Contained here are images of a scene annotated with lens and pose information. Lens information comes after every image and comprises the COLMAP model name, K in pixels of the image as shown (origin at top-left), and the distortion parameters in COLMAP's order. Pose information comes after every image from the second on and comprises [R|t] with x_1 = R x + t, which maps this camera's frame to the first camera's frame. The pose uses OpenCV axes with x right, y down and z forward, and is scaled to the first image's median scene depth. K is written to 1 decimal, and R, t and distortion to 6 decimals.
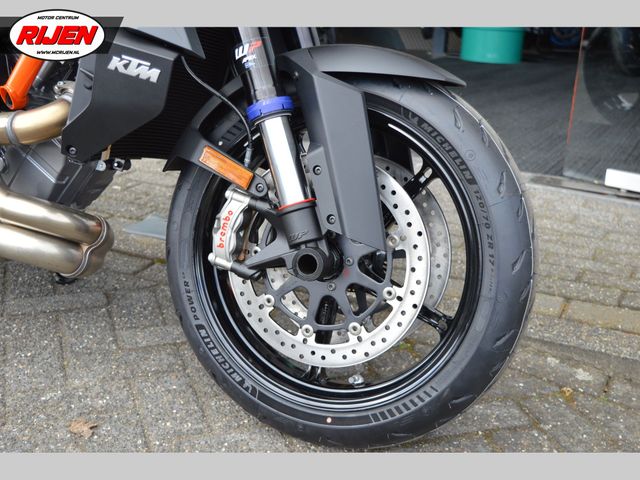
lens RADIAL K [[845.6, 0, 318.5], [0, 845.6, 239.8], [0, 0, 1]] dist [-0.060559, 0.000000]
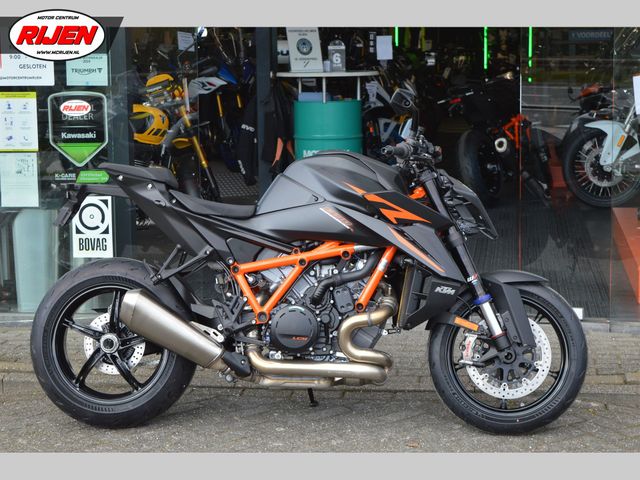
lens RADIAL K [[1529.9, 0, 319.9], [0, 1529.9, 241.0], [0, 0, 1]] dist [0.093539, 0.000000]
pose [[0.944794, -0.107085, 0.309671, -1.803746], [0.152324, 0.980299, -0.125743, 0.169172], [-0.290105, 0.165972, 0.942493, -3.039219]]
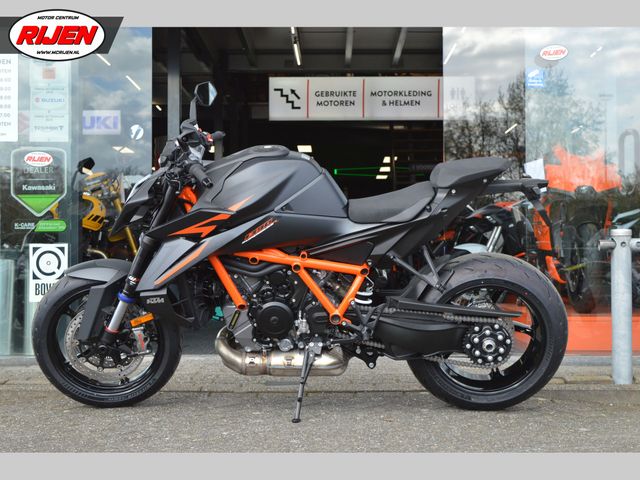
lens RADIAL K [[1266.2, 0, 320.6], [0, 1266.2, 236.3], [0, 0, 1]] dist [0.086786, 0.000000]
pose [[0.899265, -0.041585, 0.435422, -2.059660], [0.172113, 0.948807, -0.264844, 0.668188], [-0.402118, 0.313107, 0.860387, -2.246368]]
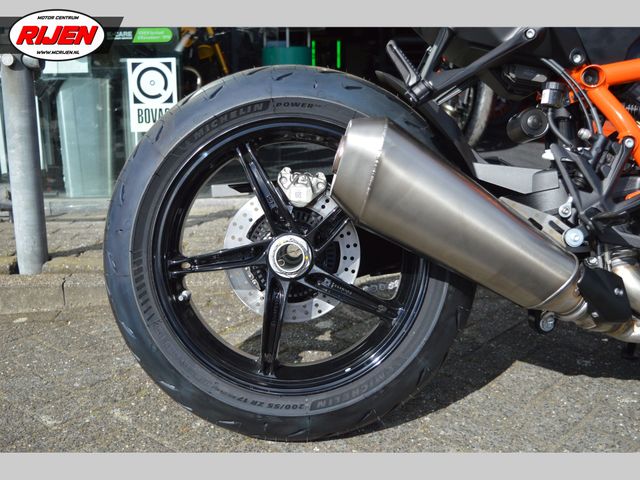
lens RADIAL K [[728.0, 0, 320.4], [0, 728.0, 239.0], [0, 0, 1]] dist [-0.084251, 0.000000]
pose [[0.887990, -0.161057, 0.430738, -1.413323], [0.180185, 0.983626, -0.003672, -0.182564], [-0.423093, 0.080873, 0.902470, 0.379976]]
